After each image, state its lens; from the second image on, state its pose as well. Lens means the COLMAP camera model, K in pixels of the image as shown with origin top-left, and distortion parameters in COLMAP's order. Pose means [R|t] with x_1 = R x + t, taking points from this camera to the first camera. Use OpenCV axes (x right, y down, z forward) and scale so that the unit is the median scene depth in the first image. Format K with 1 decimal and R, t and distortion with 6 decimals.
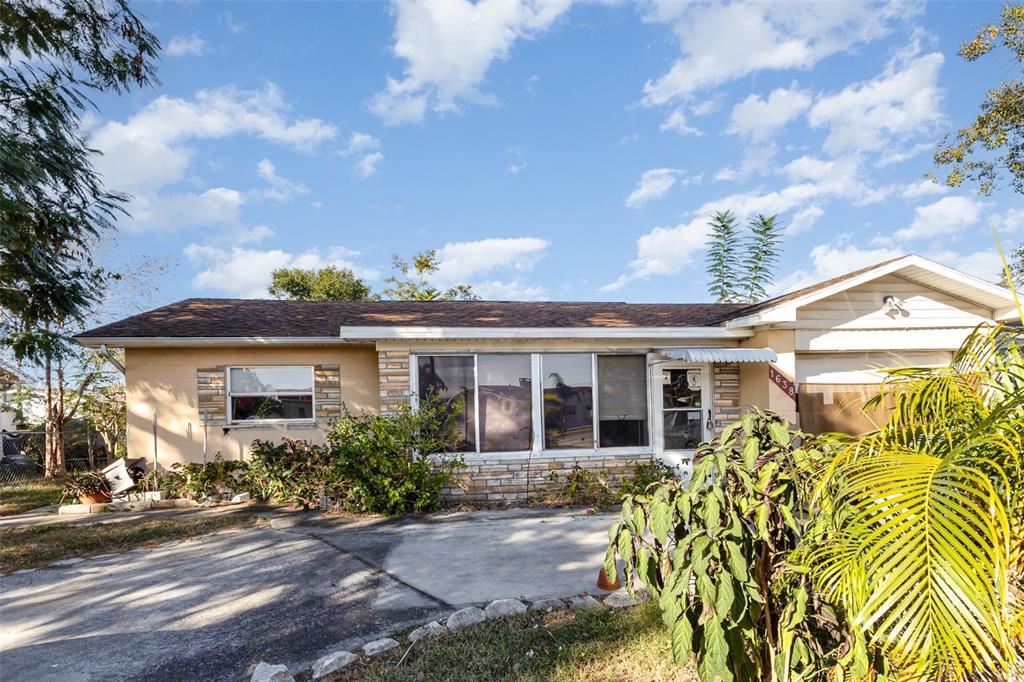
lens RADIAL K [[522.1, 0, 509.6], [0, 522.1, 351.9], [0, 0, 1]] dist [0.016543, -0.000738]
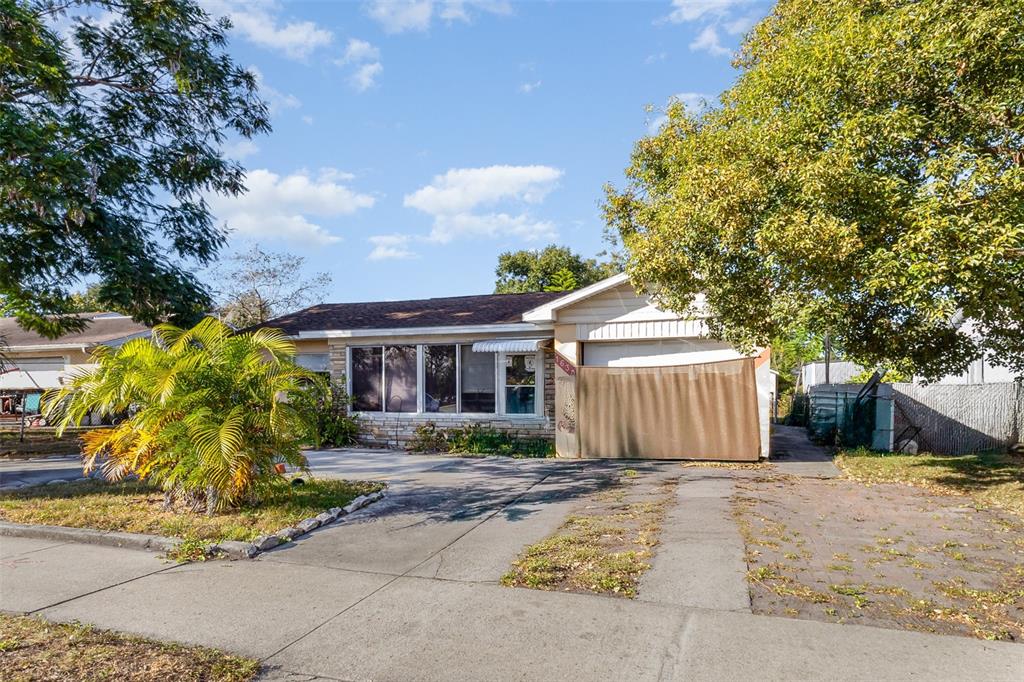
lens RADIAL K [[522.1, 0, 509.6], [0, 522.1, 351.9], [0, 0, 1]] dist [0.016543, -0.000738]
pose [[0.907622, -0.006627, -0.419737, 0.881093], [0.029505, 0.998410, 0.048036, -0.038828], [0.418751, -0.055983, 0.906374, -0.182624]]
